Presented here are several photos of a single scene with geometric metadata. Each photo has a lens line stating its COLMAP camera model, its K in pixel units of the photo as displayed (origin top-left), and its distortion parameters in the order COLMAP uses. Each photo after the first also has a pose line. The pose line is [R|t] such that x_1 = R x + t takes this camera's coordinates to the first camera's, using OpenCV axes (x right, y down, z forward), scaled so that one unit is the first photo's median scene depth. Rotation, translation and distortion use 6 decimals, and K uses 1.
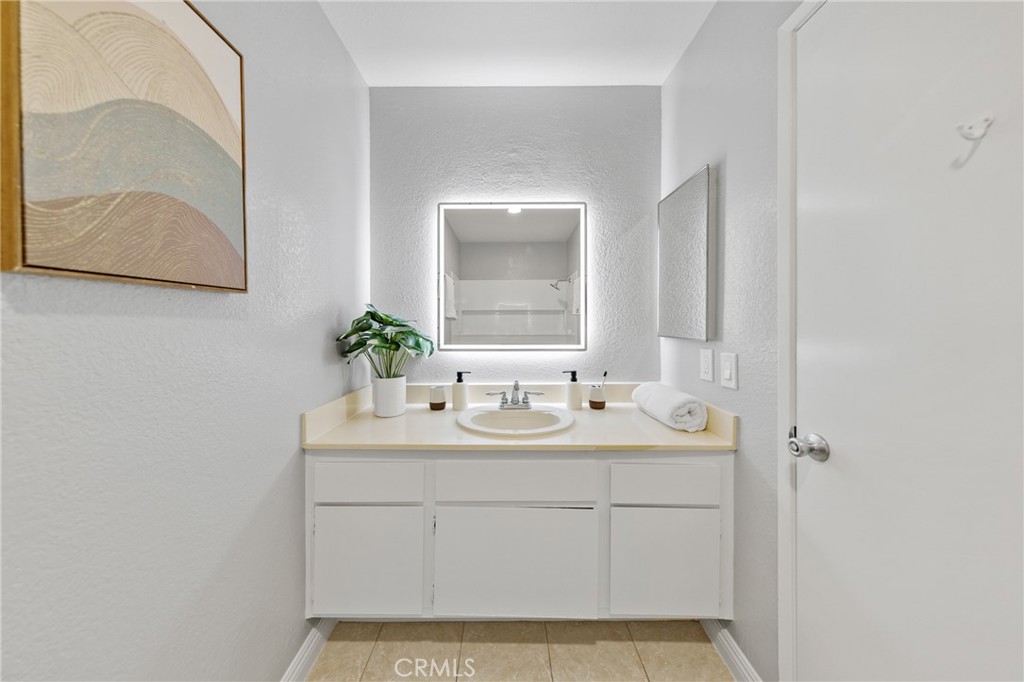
lens RADIAL K [[323.1, 0, 505.5], [0, 323.1, 323.0], [0, 0, 1]] dist [0.001254, -0.000053]
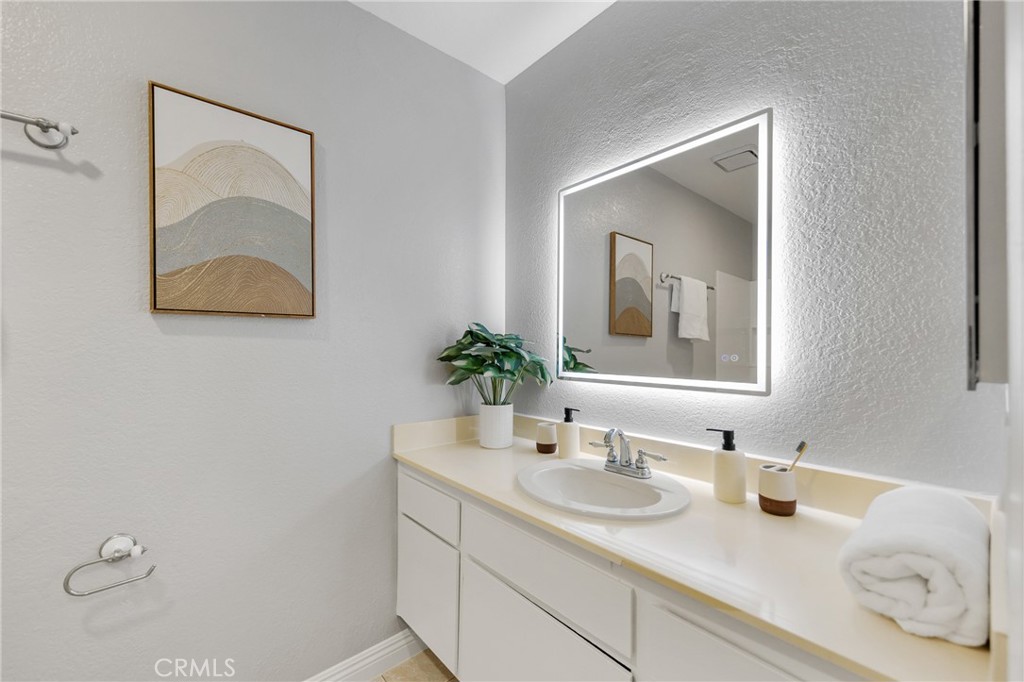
lens RADIAL K [[408.2, 0, 511.8], [0, 408.2, 346.1], [0, 0, 1]] dist [0.003334, 0.000150]
pose [[0.666435, -0.001283, -0.745562, 0.490603], [-0.003417, 0.999983, -0.004775, 0.012354], [0.745555, 0.005730, 0.666419, 0.275729]]
